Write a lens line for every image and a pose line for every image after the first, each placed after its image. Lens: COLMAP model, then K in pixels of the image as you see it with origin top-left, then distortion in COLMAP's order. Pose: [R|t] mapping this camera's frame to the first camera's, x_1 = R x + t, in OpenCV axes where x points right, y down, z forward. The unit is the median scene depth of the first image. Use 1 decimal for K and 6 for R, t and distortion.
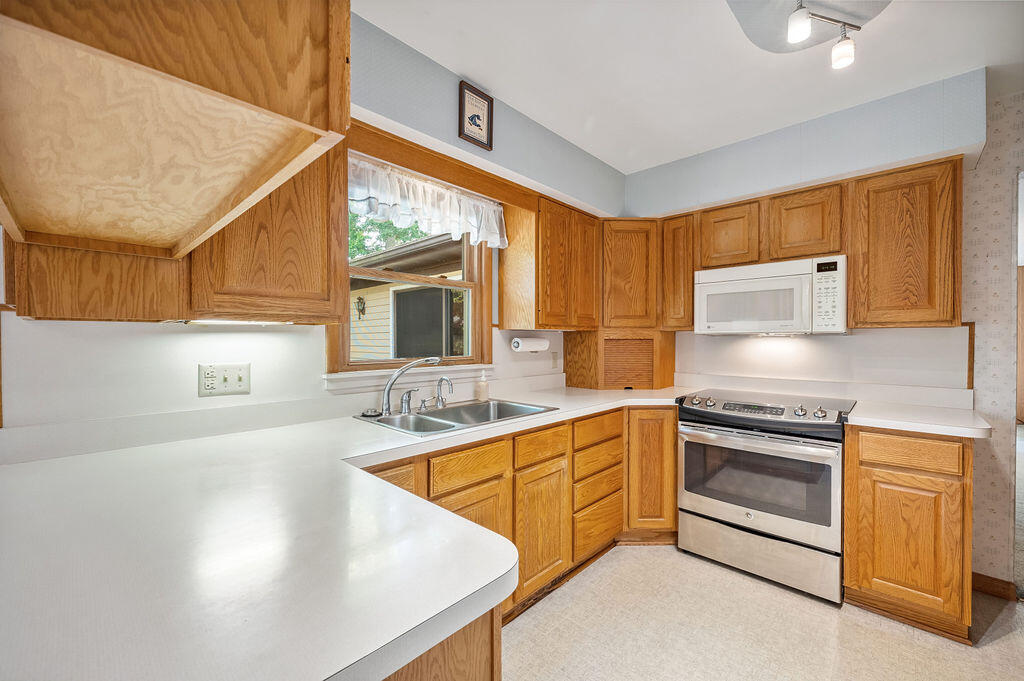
lens RADIAL K [[409.0, 0, 512.0], [0, 409.0, 340.5], [0, 0, 1]] dist [0.000141, -0.000090]
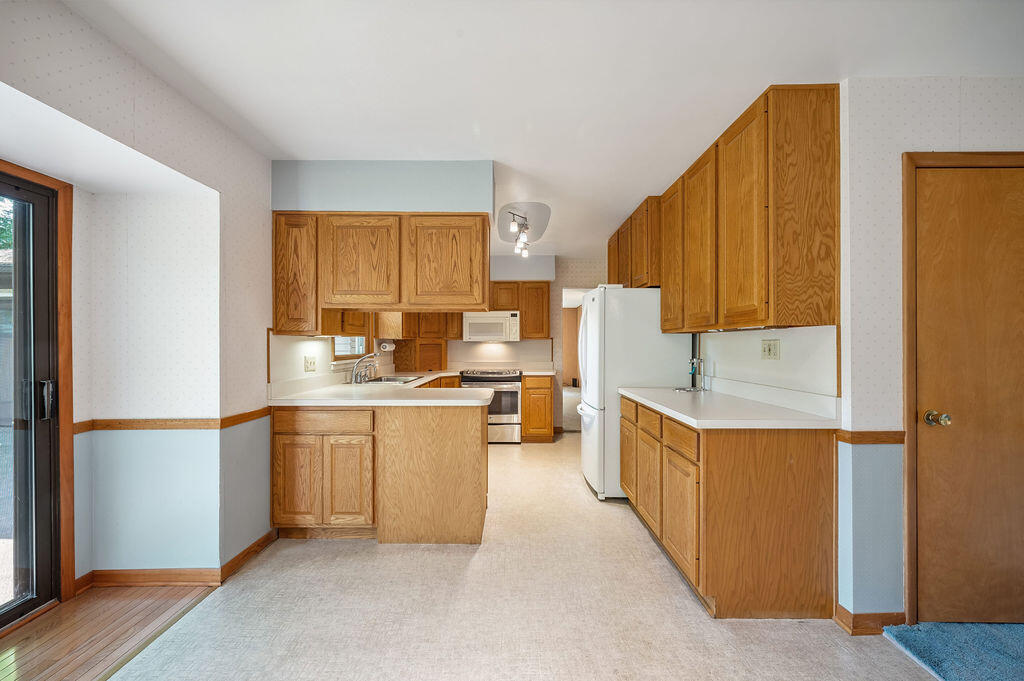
lens RADIAL K [[412.7, 0, 513.8], [0, 412.7, 343.3], [0, 0, 1]] dist [-0.001049, -0.000045]
pose [[0.726353, 0.001306, 0.687321, -0.869532], [0.004331, 0.999970, -0.006478, 0.008430], [-0.687309, 0.007682, 0.726325, -0.749352]]
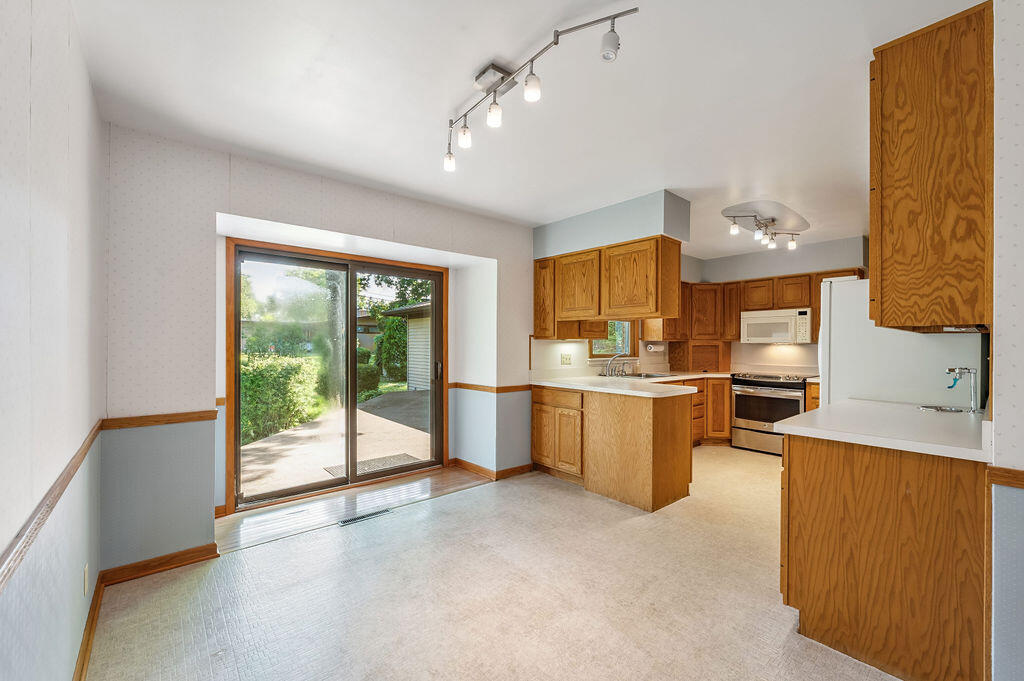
lens RADIAL K [[423.5, 0, 510.3], [0, 423.5, 343.3], [0, 0, 1]] dist [0.000750, 0.000000]
pose [[0.994398, 0.004056, -0.105624, -0.492473], [-0.004943, 0.999955, -0.008130, 0.007420], [0.105586, 0.008607, 0.994373, -1.274686]]
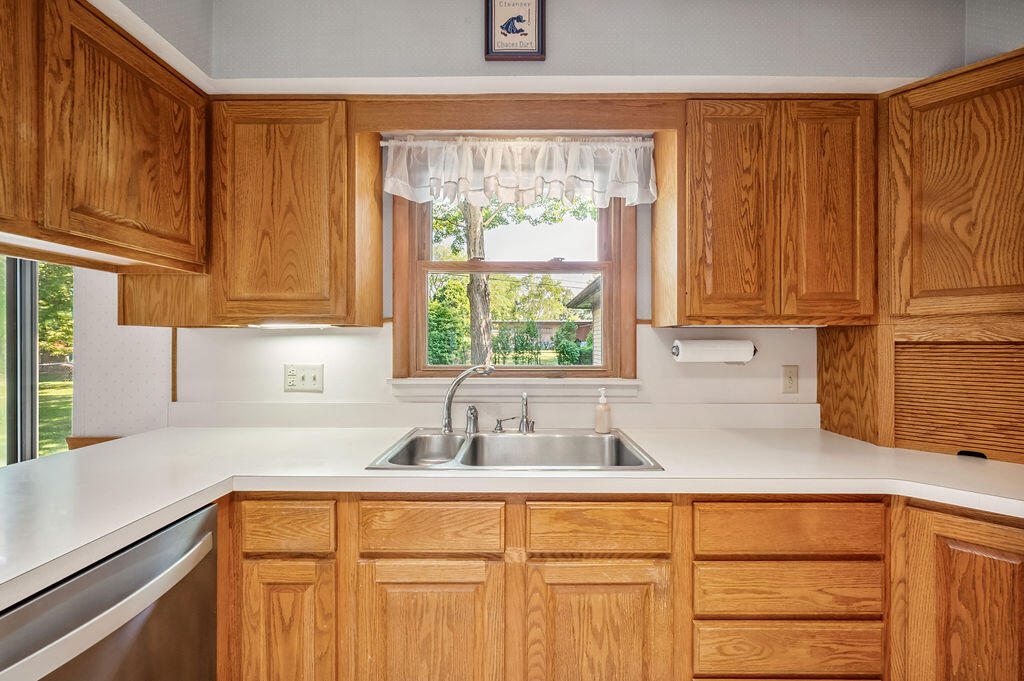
lens RADIAL K [[420.7, 0, 512.0], [0, 420.7, 340.5], [0, 0, 1]] dist [-0.001618, -0.000185]
pose [[0.685981, -0.002705, -0.727614, 0.324824], [-0.003259, 0.999972, -0.006791, -0.000469], [0.727612, 0.007030, 0.685953, 0.393428]]
